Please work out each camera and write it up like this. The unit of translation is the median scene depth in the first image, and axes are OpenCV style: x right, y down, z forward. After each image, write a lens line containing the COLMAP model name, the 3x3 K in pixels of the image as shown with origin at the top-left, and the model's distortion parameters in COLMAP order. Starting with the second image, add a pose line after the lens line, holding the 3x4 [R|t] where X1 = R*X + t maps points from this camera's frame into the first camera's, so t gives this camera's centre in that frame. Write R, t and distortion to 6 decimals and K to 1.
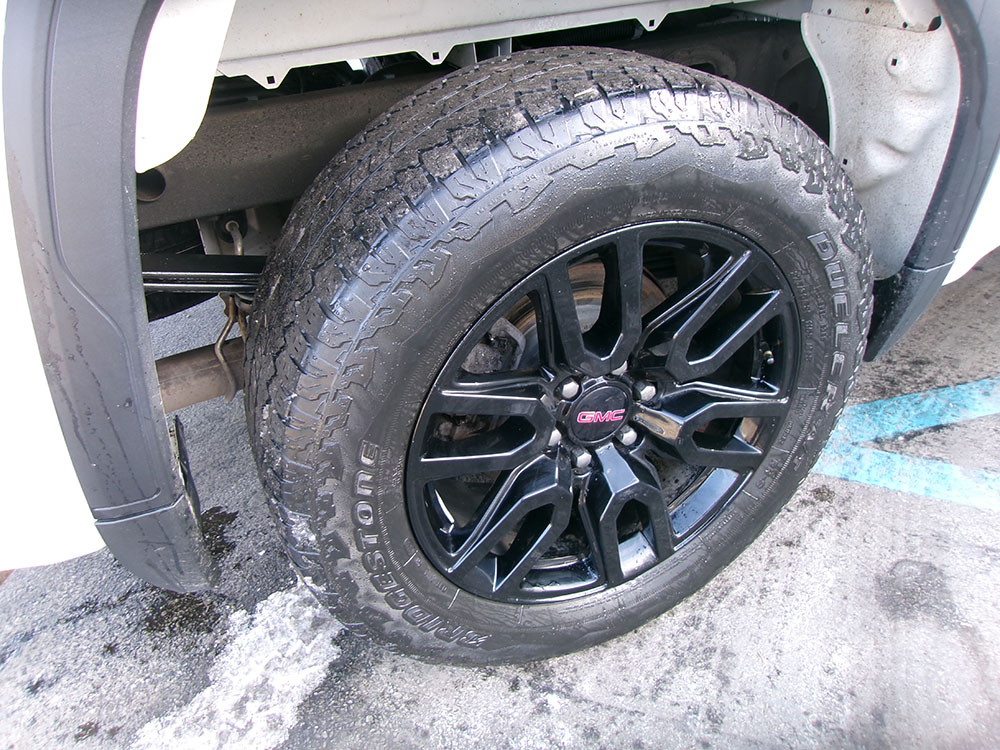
lens RADIAL K [[774.5, 0, 497.9], [0, 774.5, 367.6], [0, 0, 1]] dist [-0.002148, 0.019609]
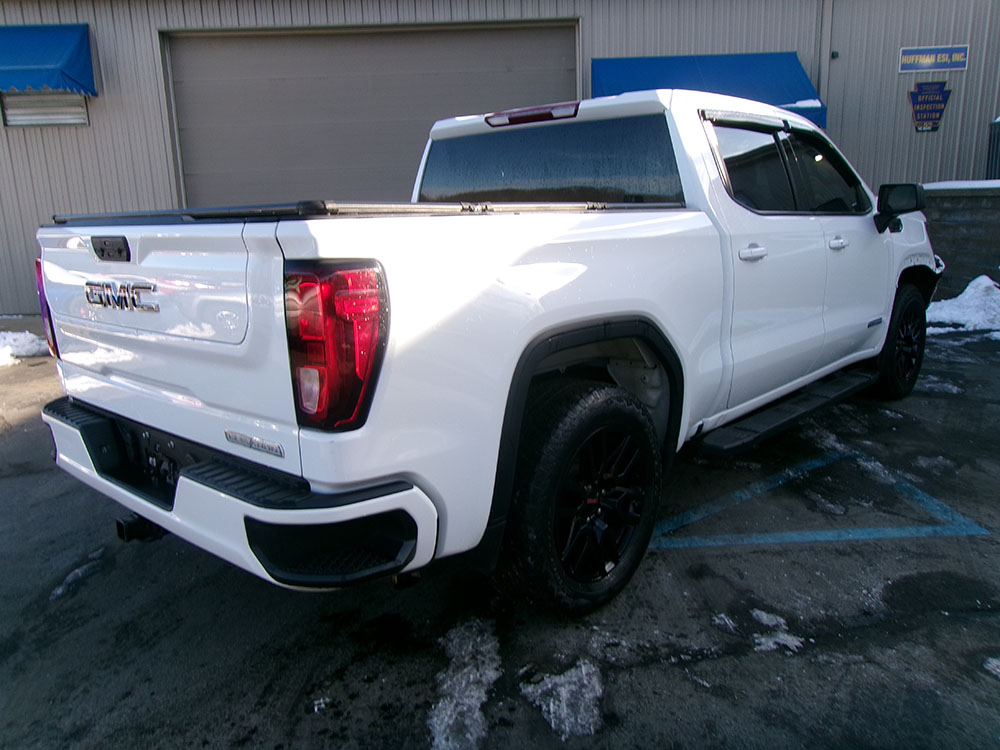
lens RADIAL K [[774.5, 0, 493.9], [0, 774.5, 373.3], [0, 0, 1]] dist [-0.002148, 0.019609]
pose [[0.913506, -0.049694, 0.403779, -1.100435], [0.207552, 0.910558, -0.357500, 0.482557], [-0.349899, 0.410383, 0.842114, -1.190809]]
